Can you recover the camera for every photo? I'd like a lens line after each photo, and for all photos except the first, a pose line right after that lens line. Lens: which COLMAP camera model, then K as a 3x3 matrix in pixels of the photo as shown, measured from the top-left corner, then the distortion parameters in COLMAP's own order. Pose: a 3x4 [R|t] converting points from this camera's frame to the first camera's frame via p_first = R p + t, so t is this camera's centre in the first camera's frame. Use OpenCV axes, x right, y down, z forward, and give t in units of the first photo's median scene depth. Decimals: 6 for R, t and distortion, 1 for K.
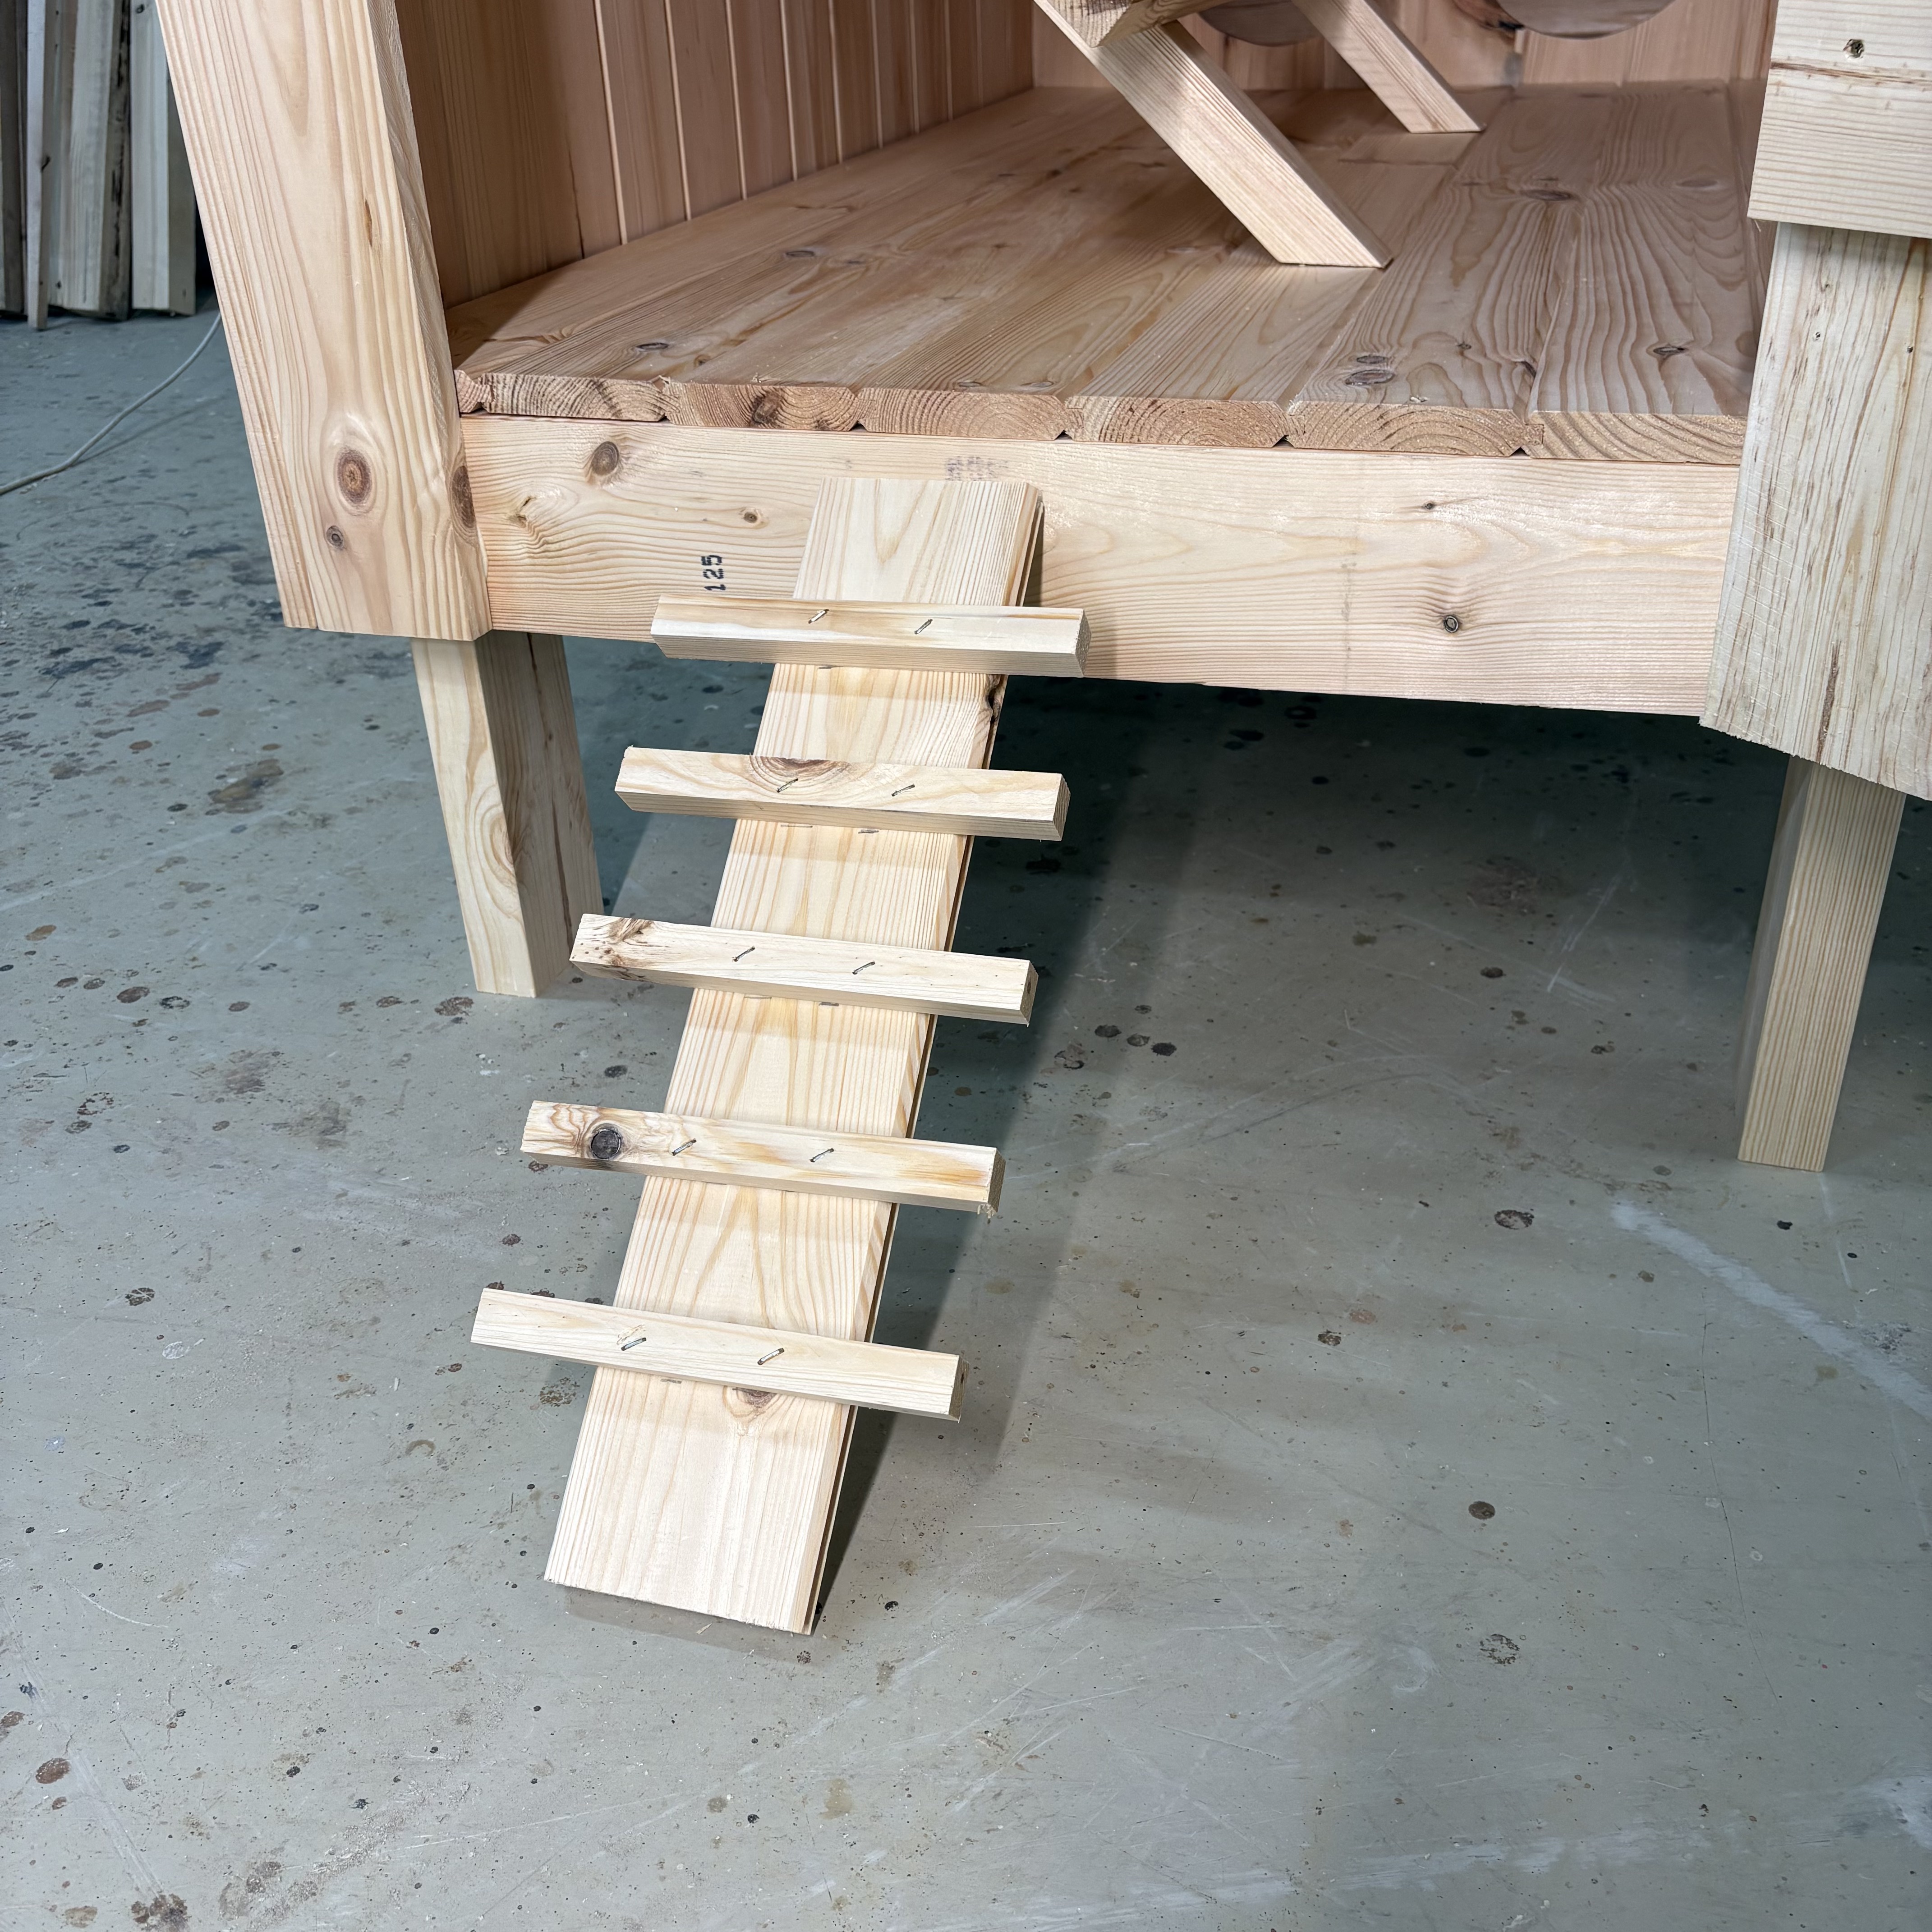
lens RADIAL K [[1978.2, 0, 960.8], [0, 1978.2, 973.0], [0, 0, 1]] dist [0.020708, 0.000000]
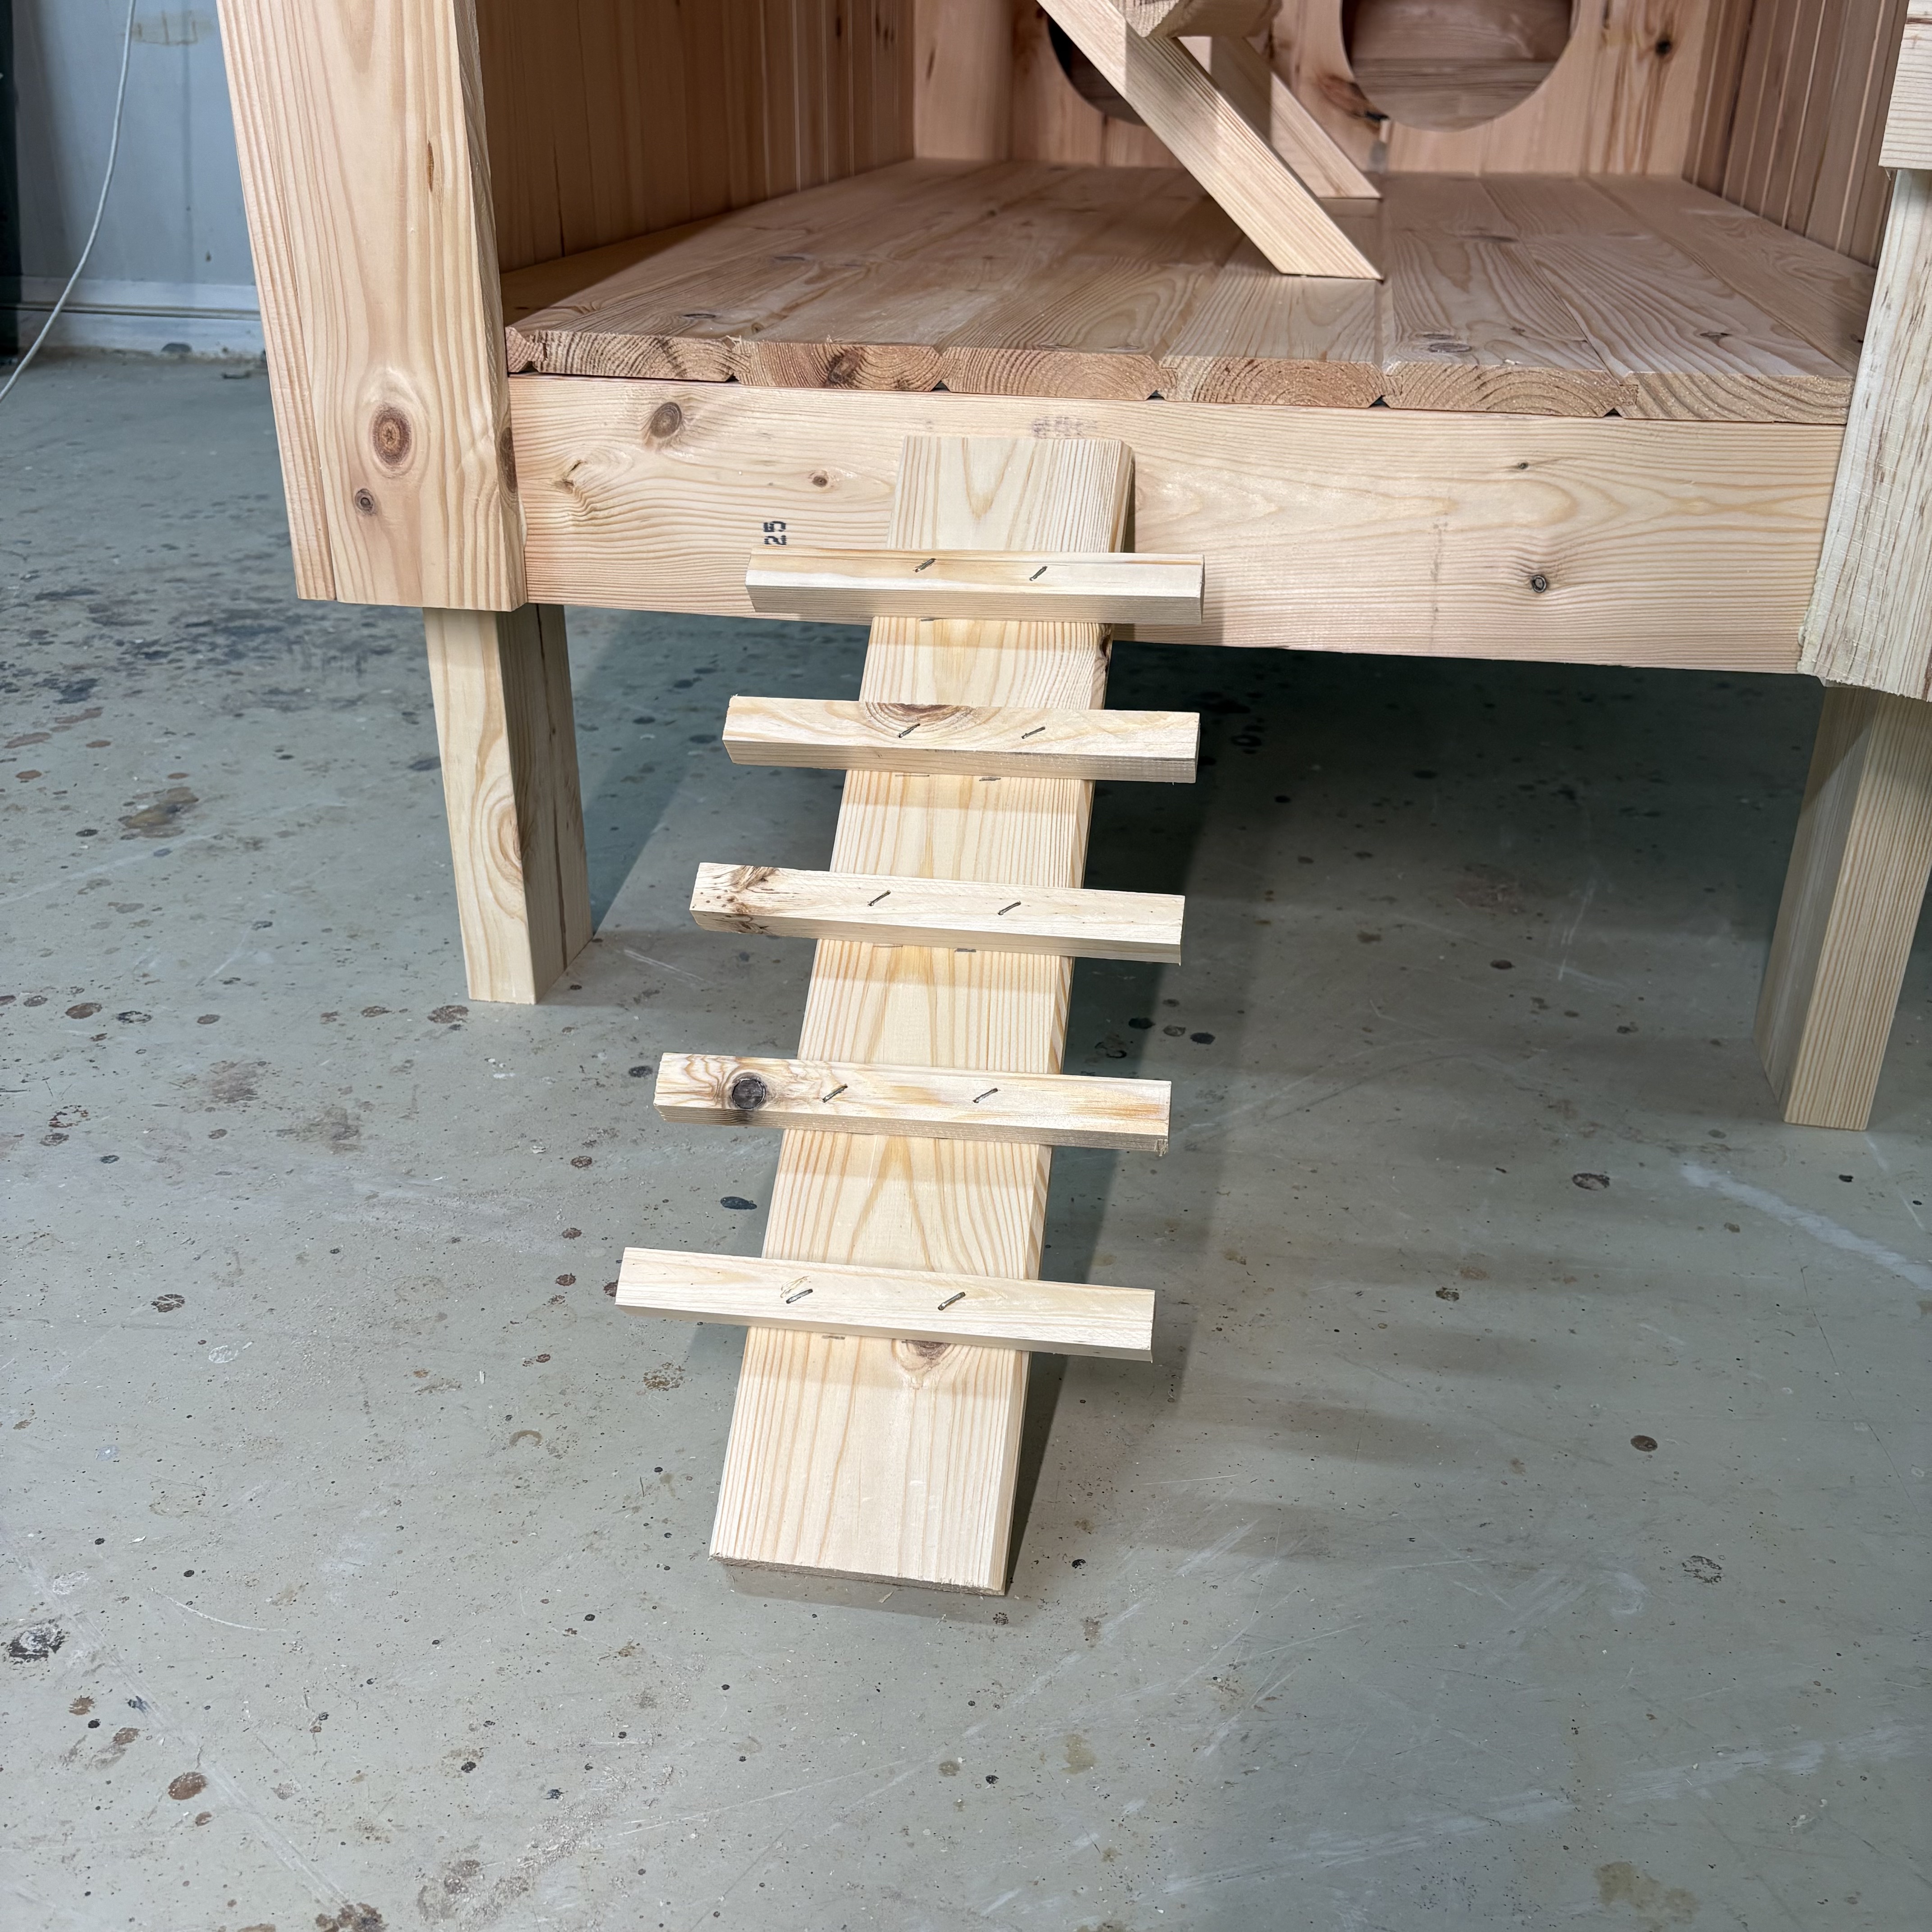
lens RADIAL K [[1978.2, 0, 971.2], [0, 1978.2, 970.1], [0, 0, 1]] dist [0.020708, 0.000000]
pose [[0.991097, -0.011374, 0.132657, -0.162015], [0.019811, 0.997851, -0.062452, 0.072344], [-0.131661, 0.064524, 0.989193, 0.037177]]
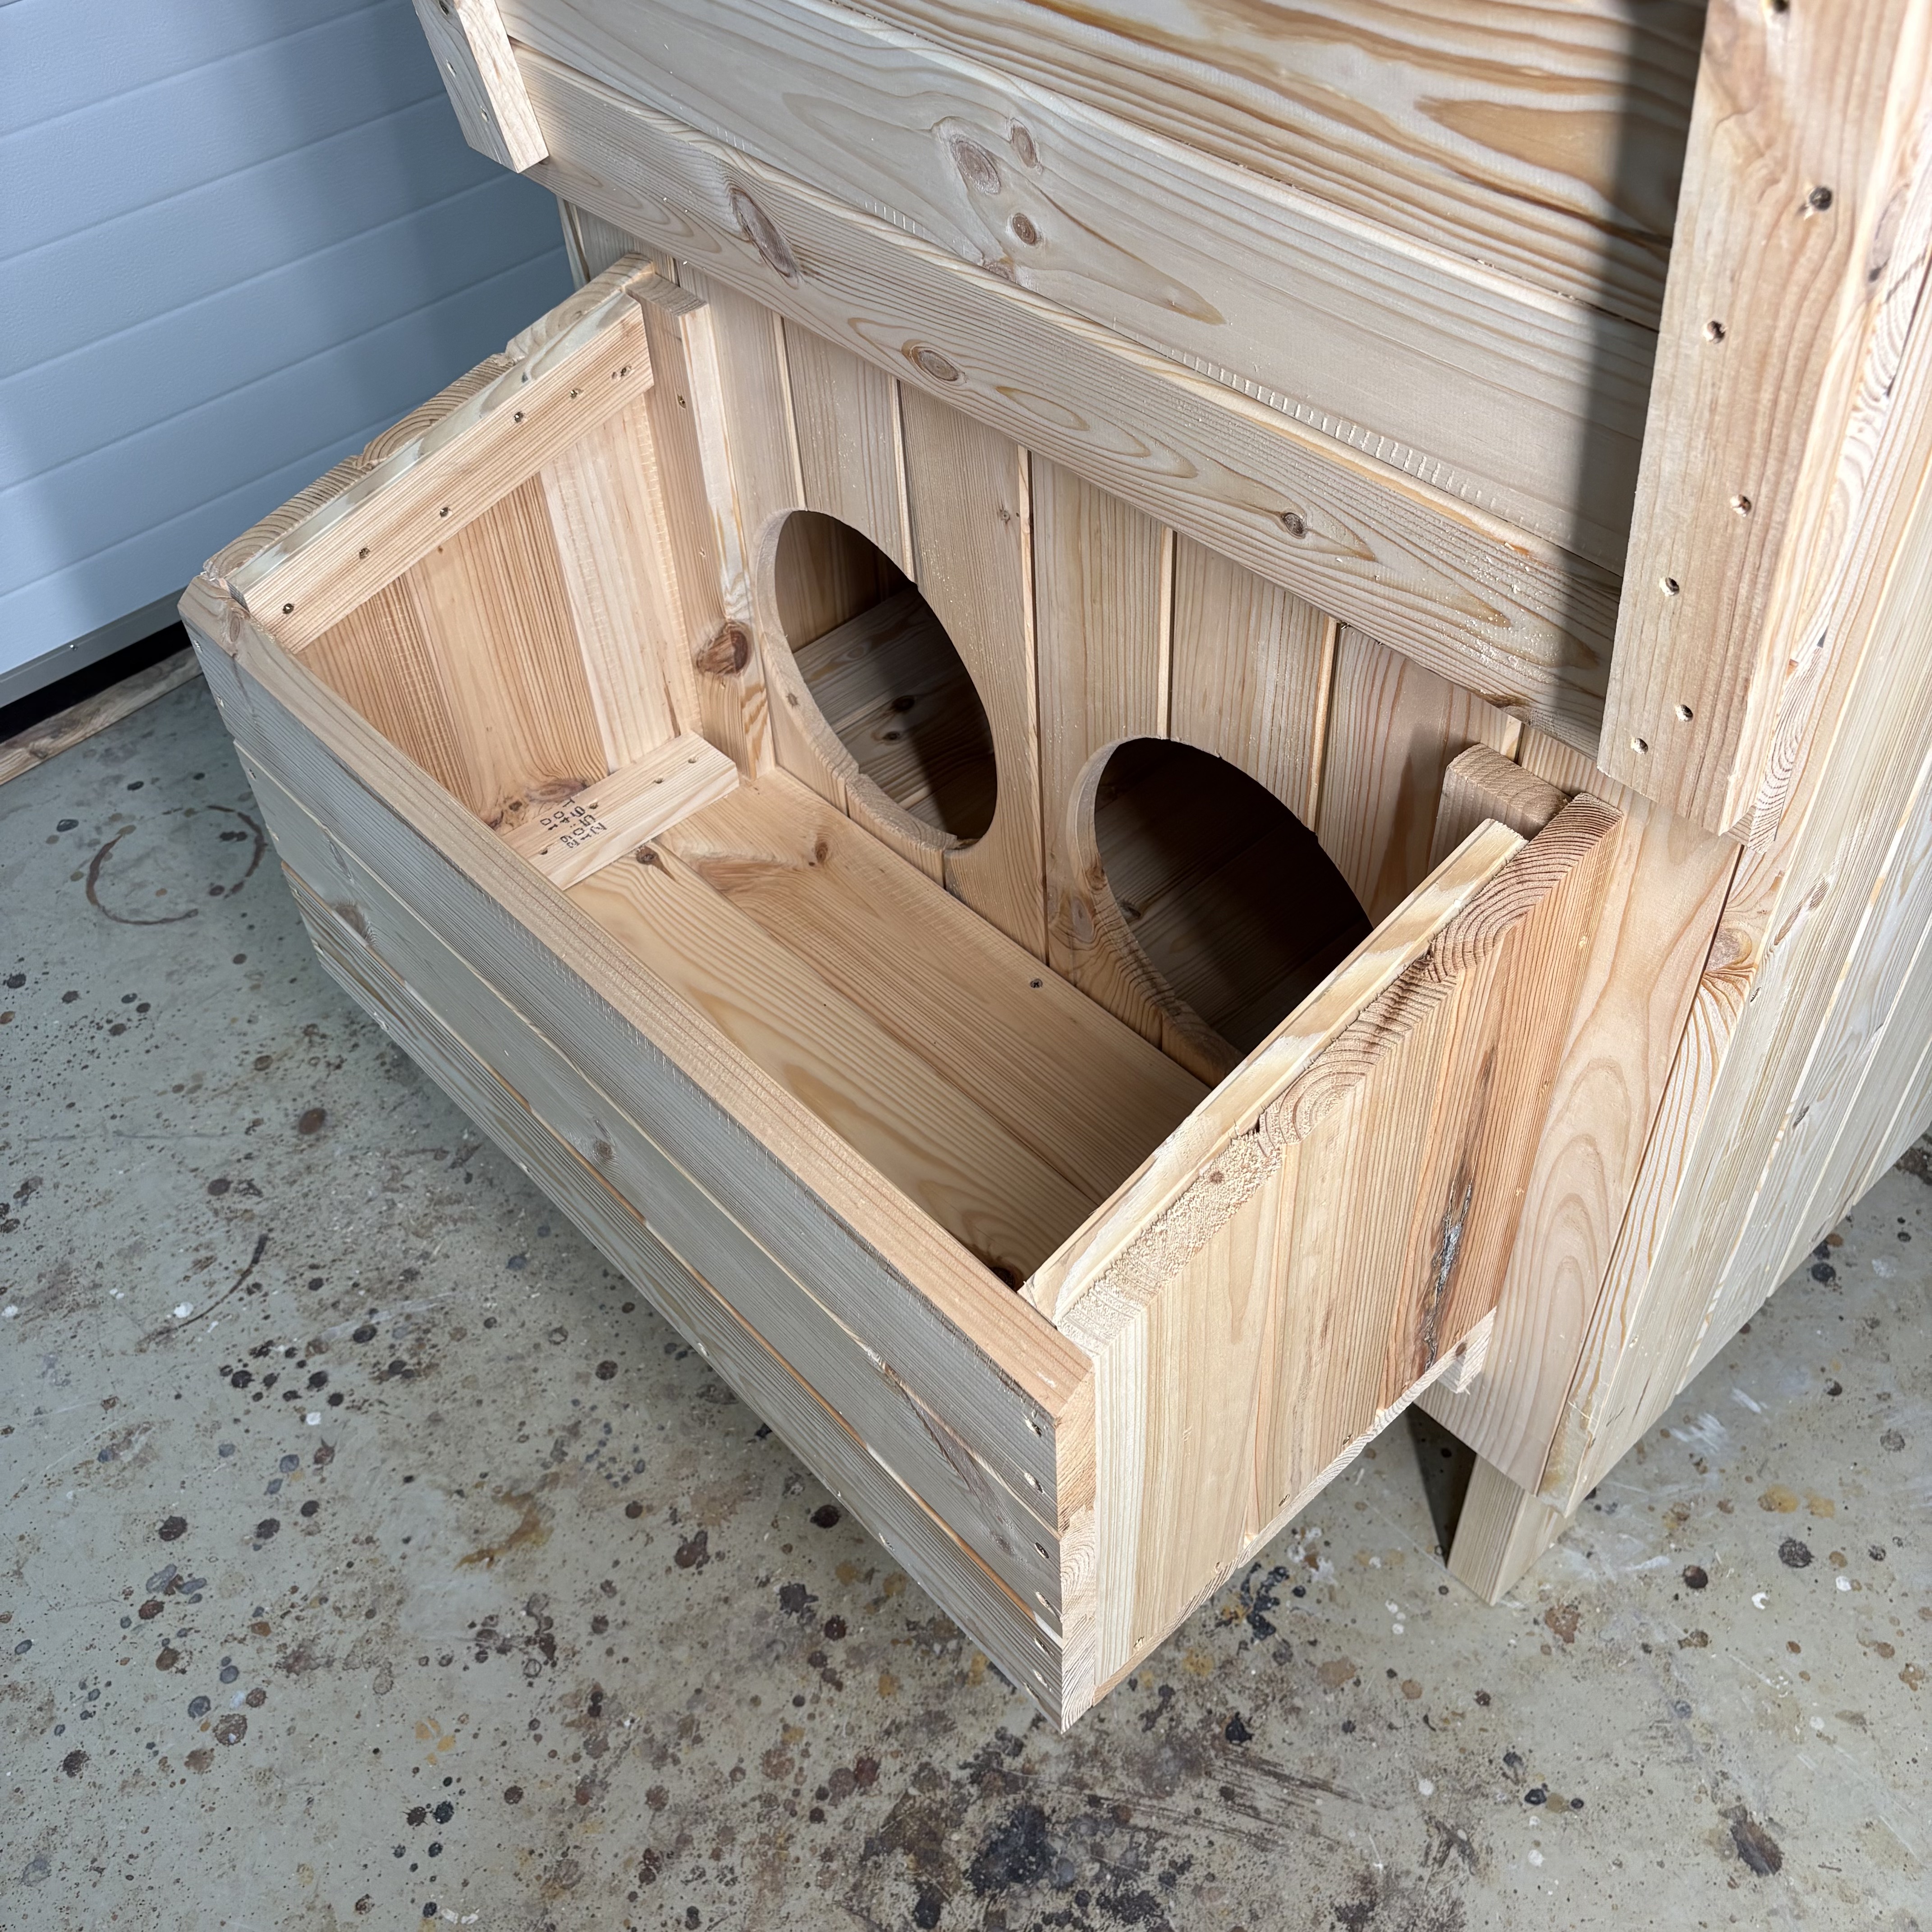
lens RADIAL K [[1978.2, 0, 975.6], [0, 1978.2, 945.2], [0, 0, 1]] dist [0.020708, 0.000000]
pose [[0.468577, -0.621230, 0.628100, -1.052939], [0.448780, 0.779801, 0.436471, -1.427899], [-0.760941, 0.077358, 0.644193, 1.124940]]
